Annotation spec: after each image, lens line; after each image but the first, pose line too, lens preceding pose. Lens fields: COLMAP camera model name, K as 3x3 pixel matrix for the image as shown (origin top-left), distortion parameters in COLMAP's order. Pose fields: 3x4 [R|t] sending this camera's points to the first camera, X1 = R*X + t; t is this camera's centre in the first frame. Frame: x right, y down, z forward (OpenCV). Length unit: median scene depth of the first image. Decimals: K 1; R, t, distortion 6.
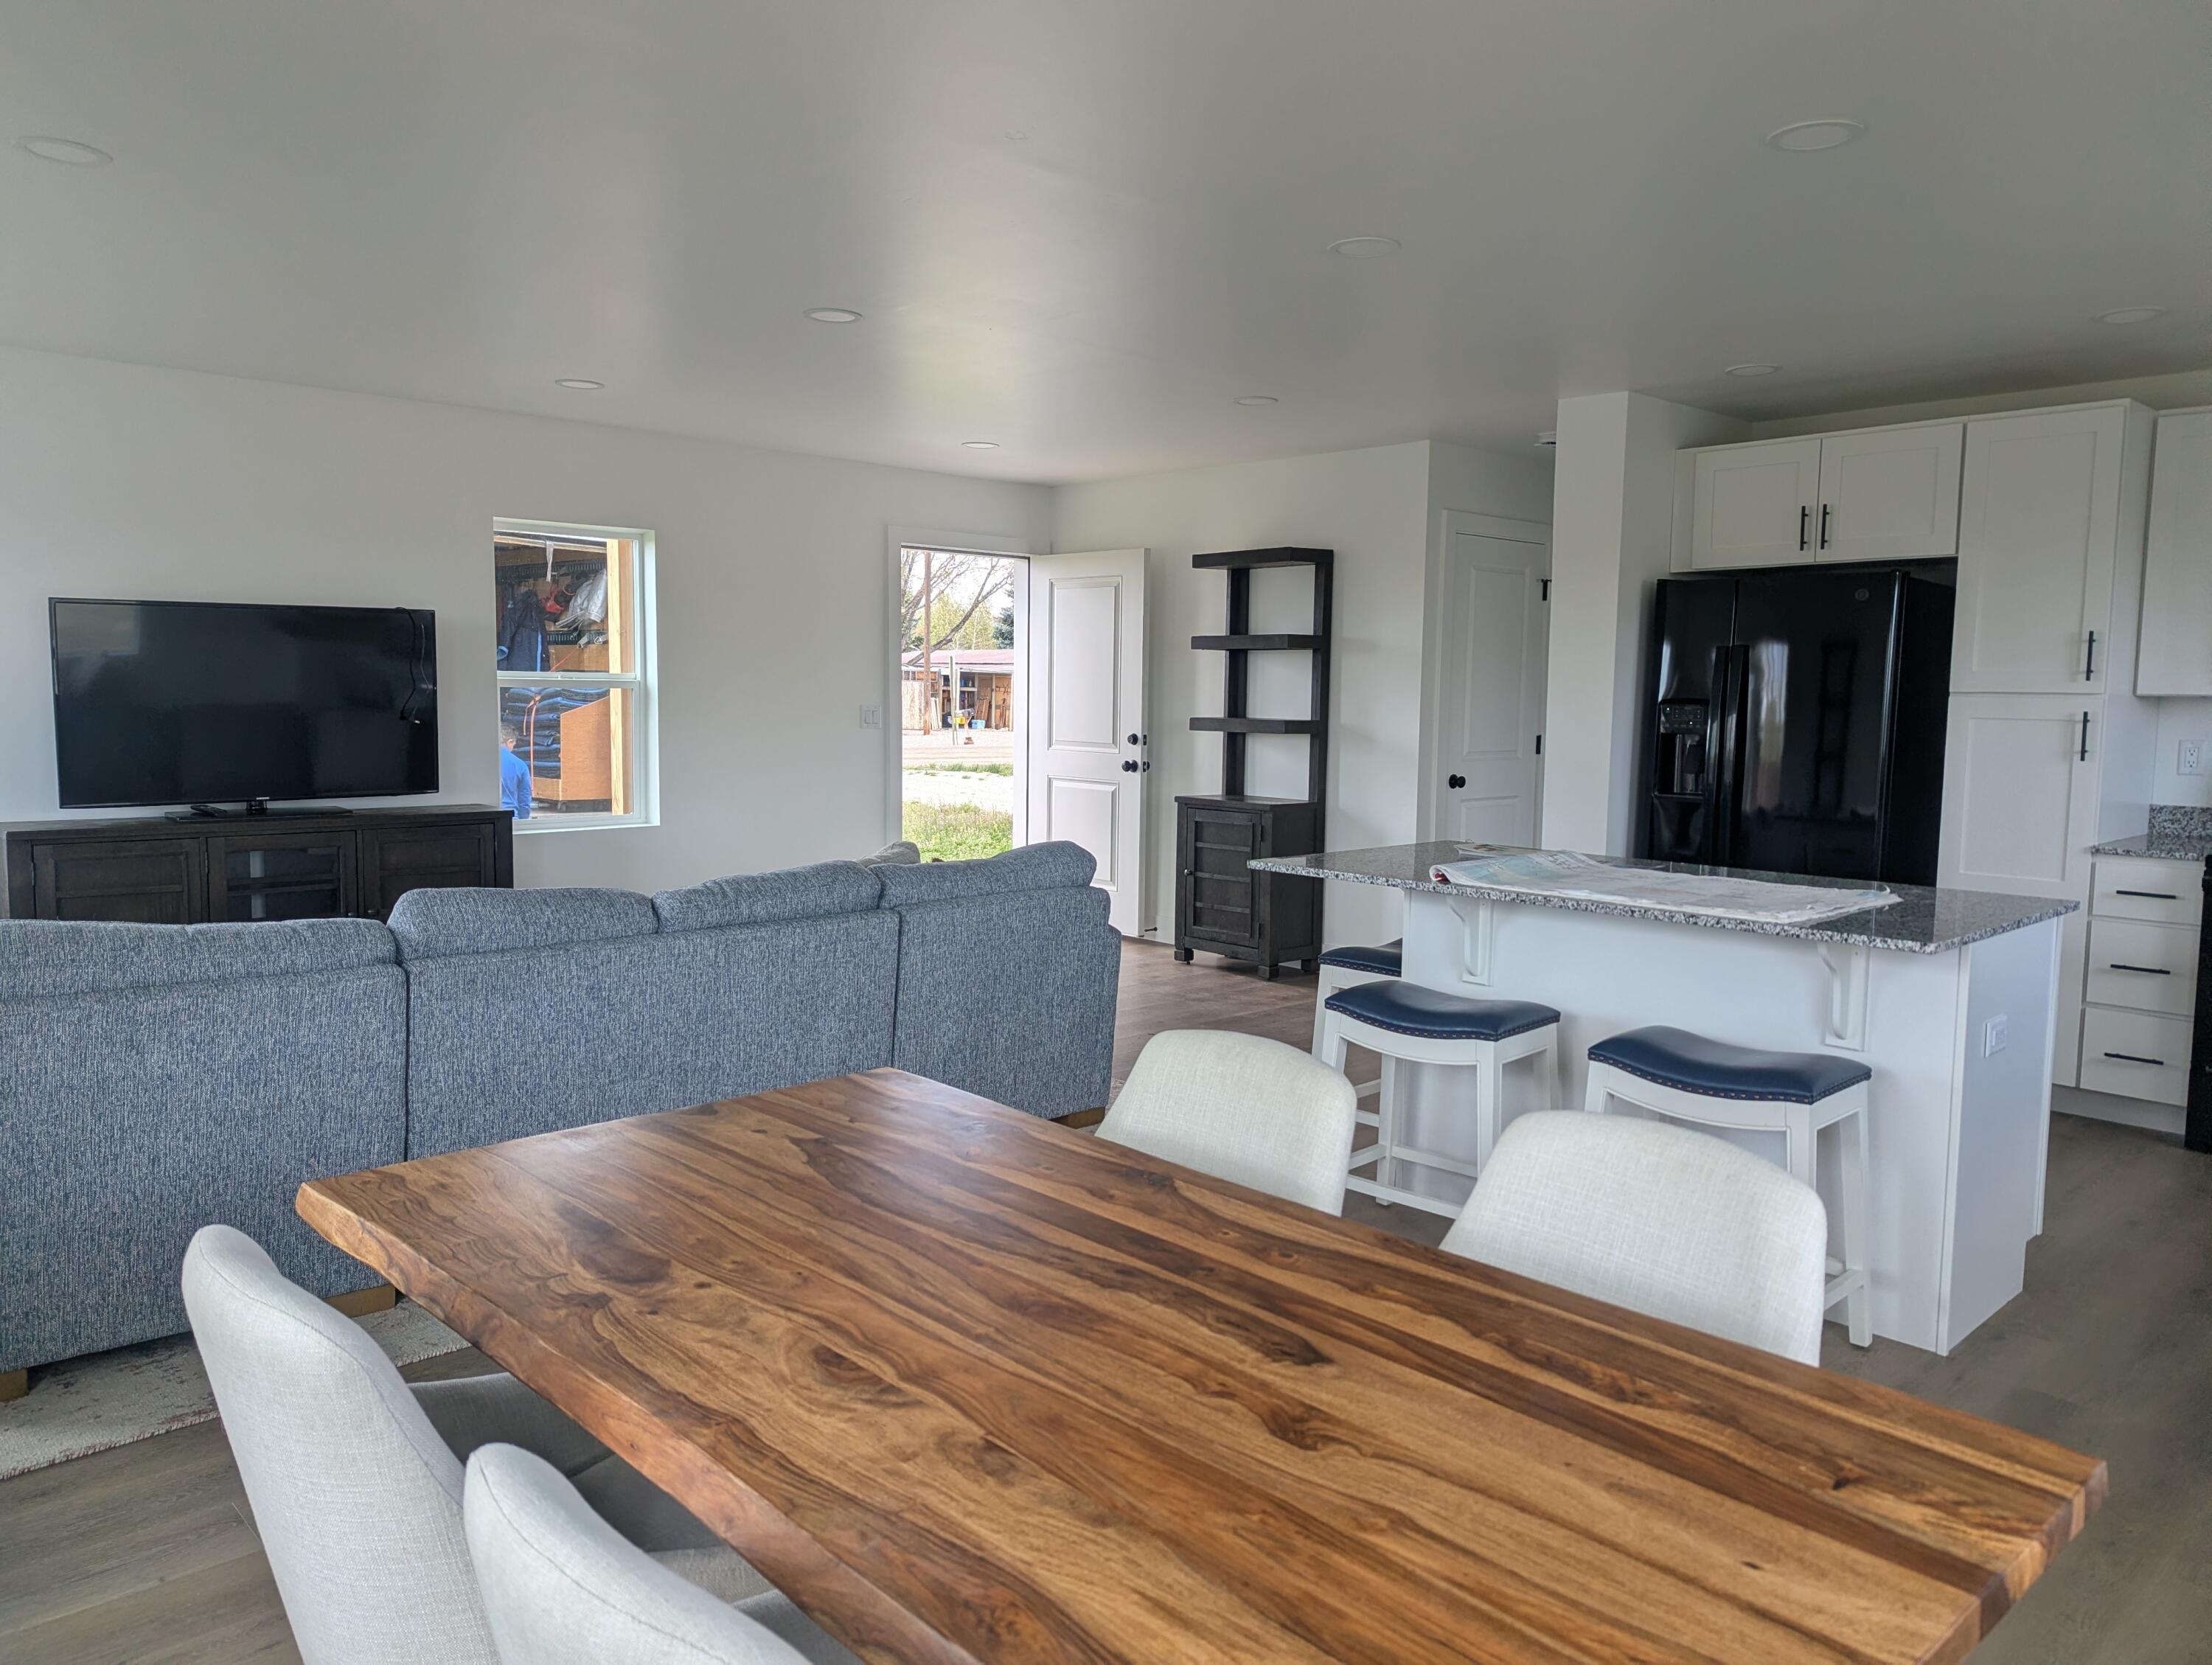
lens RADIAL K [[1544.4, 0, 1116.2], [0, 1544.4, 825.2], [0, 0, 1]] dist [0.064955, -0.066274]
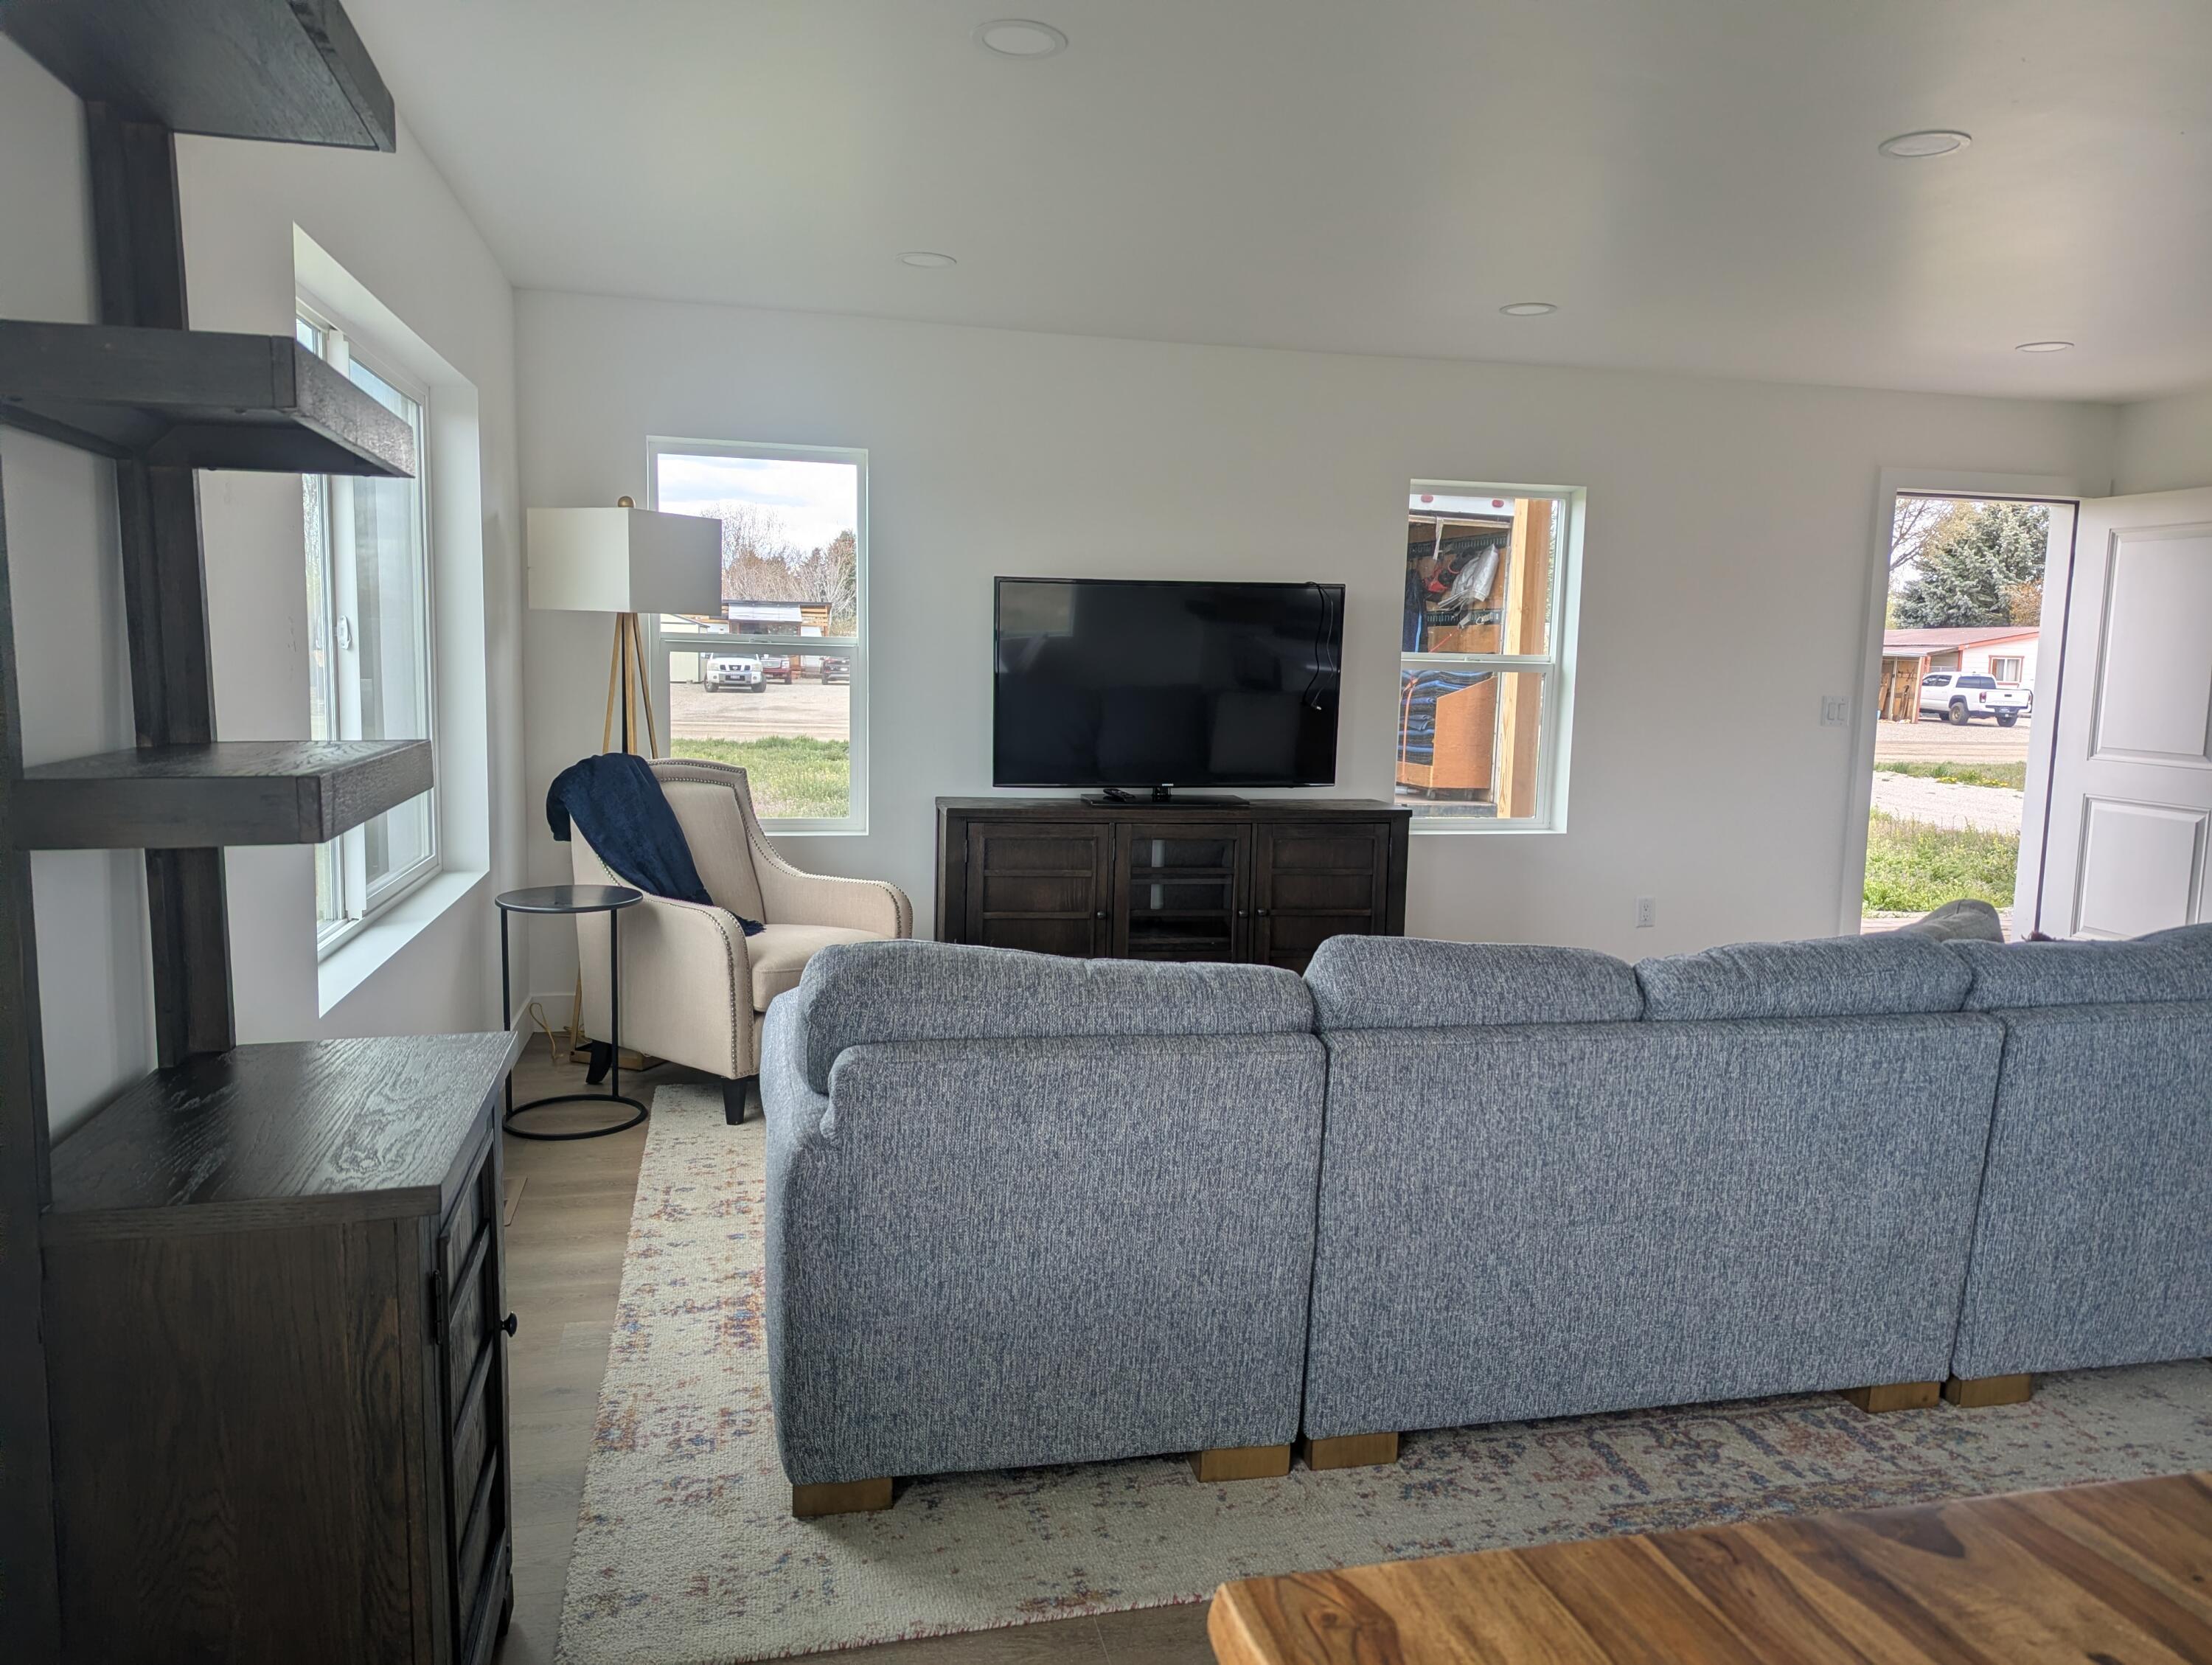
lens RADIAL K [[1544.4, 0, 1116.2], [0, 1544.4, 825.2], [0, 0, 1]] dist [0.064955, -0.066274]
pose [[0.862615, 0.063781, -0.501823, -0.146277], [-0.058359, 0.997943, 0.026521, -0.023287], [0.502483, 0.006409, 0.864564, 0.253022]]
